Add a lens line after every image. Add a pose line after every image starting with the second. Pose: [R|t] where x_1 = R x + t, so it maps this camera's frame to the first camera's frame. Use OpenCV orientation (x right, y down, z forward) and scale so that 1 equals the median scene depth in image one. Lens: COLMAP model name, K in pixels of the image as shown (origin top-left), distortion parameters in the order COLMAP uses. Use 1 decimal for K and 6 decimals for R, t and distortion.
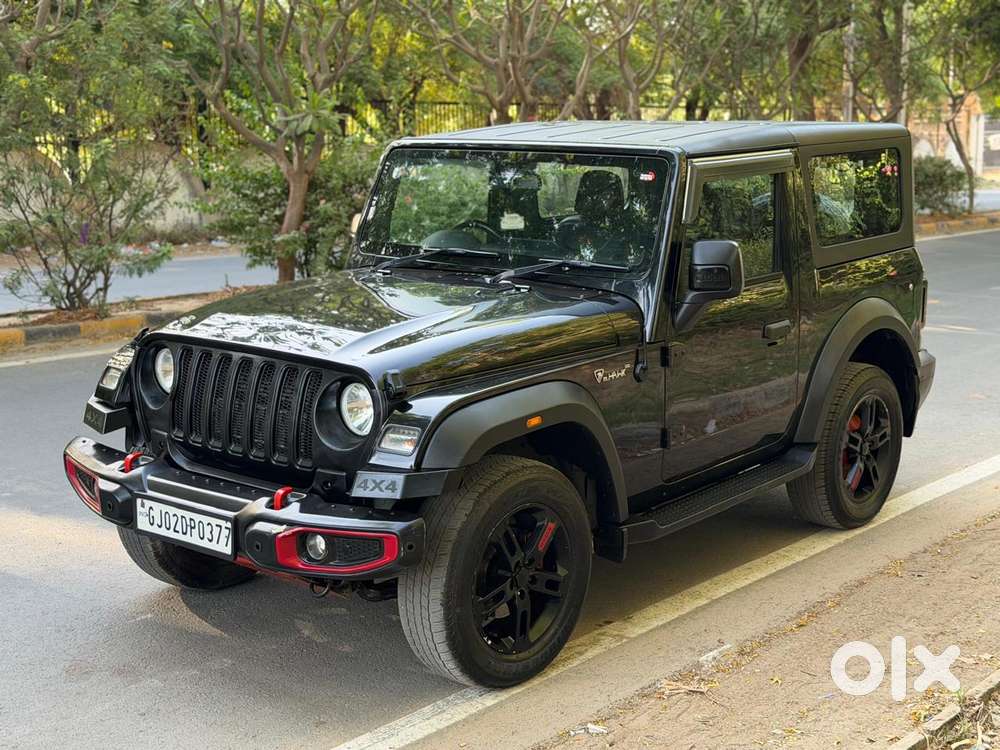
lens RADIAL K [[1334.5, 0, 500.0], [0, 1334.5, 375.0], [0, 0, 1]] dist [0.149892, -0.294871]
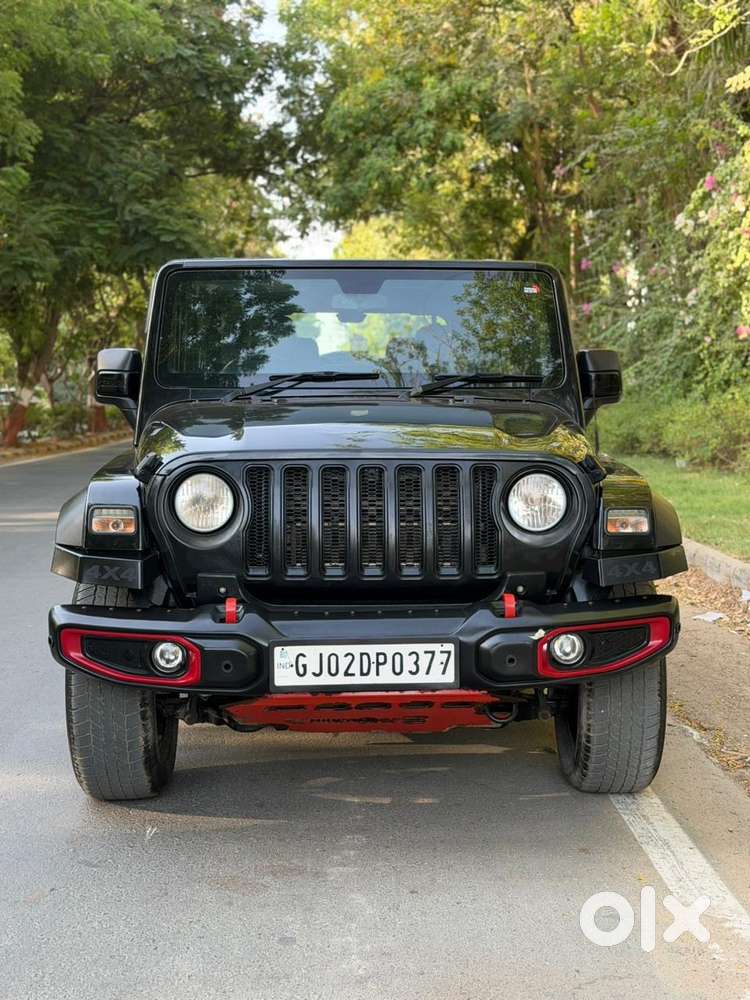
lens RADIAL K [[1369.4, 0, 375.0], [0, 1369.4, 500.0], [0, 0, 1]] dist [0.160327, -0.371656]
pose [[0.744328, -0.061809, 0.664948, -0.785324], [0.121932, 0.991548, -0.044321, 0.049875], [-0.656589, 0.114068, 0.745573, 0.356281]]
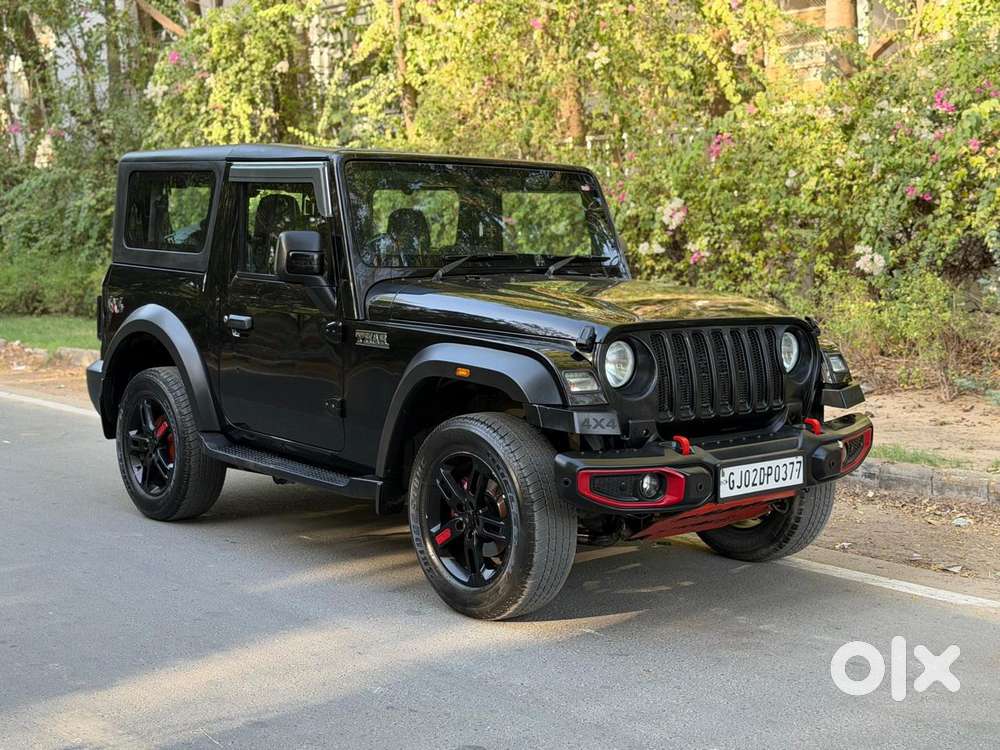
lens RADIAL K [[1334.5, 0, 500.0], [0, 1334.5, 375.0], [0, 0, 1]] dist [0.149892, -0.294871]
pose [[0.170462, -0.099632, 0.980314, -1.362798], [0.162557, 0.984087, 0.071749, -0.087255], [-0.971863, 0.147127, 0.183945, 0.995014]]
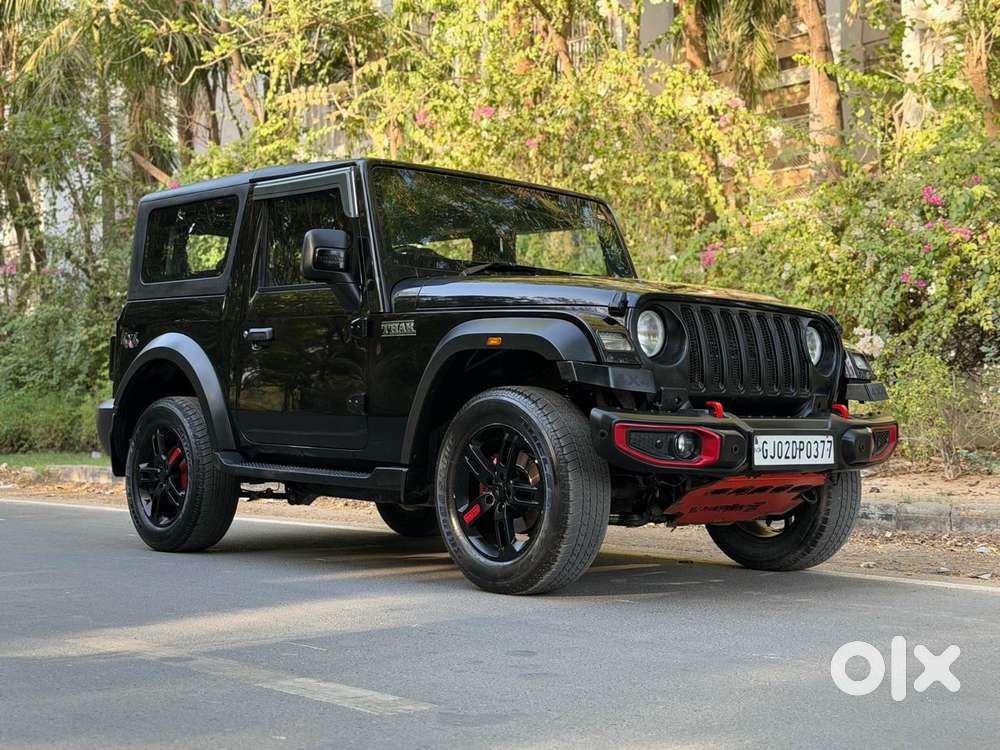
lens RADIAL K [[1334.5, 0, 500.0], [0, 1334.5, 375.0], [0, 0, 1]] dist [0.149892, -0.294871]
pose [[0.153434, 0.036058, 0.987501, -1.374768], [0.159780, 0.985278, -0.060802, 0.079428], [-0.975156, 0.167112, 0.145414, 1.066572]]
